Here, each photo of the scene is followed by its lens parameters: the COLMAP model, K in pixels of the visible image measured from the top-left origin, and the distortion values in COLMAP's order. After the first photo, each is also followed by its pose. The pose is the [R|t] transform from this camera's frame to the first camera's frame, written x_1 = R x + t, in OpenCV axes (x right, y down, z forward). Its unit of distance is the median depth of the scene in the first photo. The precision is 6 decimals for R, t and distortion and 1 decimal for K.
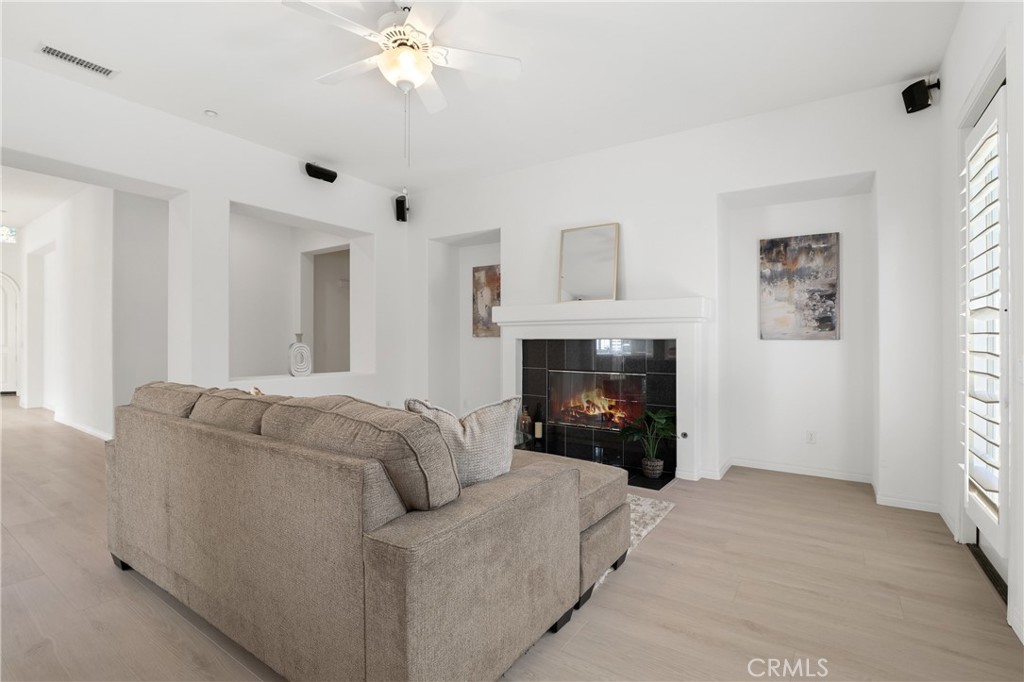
lens RADIAL K [[472.1, 0, 509.2], [0, 472.1, 343.6], [0, 0, 1]] dist [-0.016334, -0.000194]
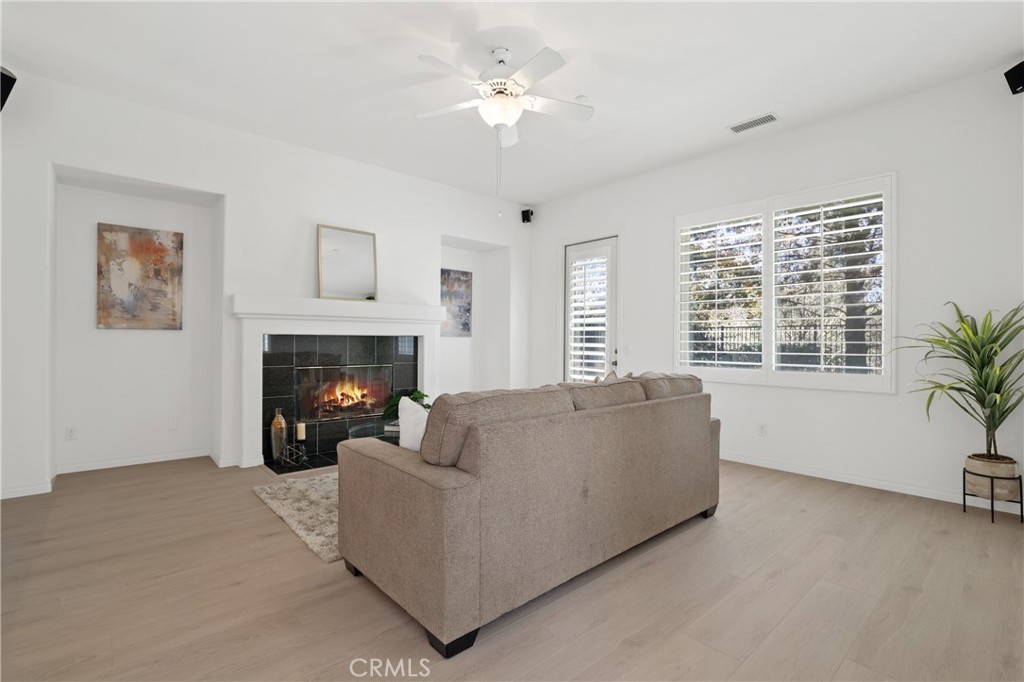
lens RADIAL K [[472.1, 0, 517.9], [0, 472.1, 343.6], [0, 0, 1]] dist [-0.016334, -0.000194]
pose [[0.251815, -0.012037, 0.967700, -0.771486], [-0.007072, 0.999873, 0.014277, -0.008378], [-0.967749, -0.010439, 0.251698, 0.364306]]
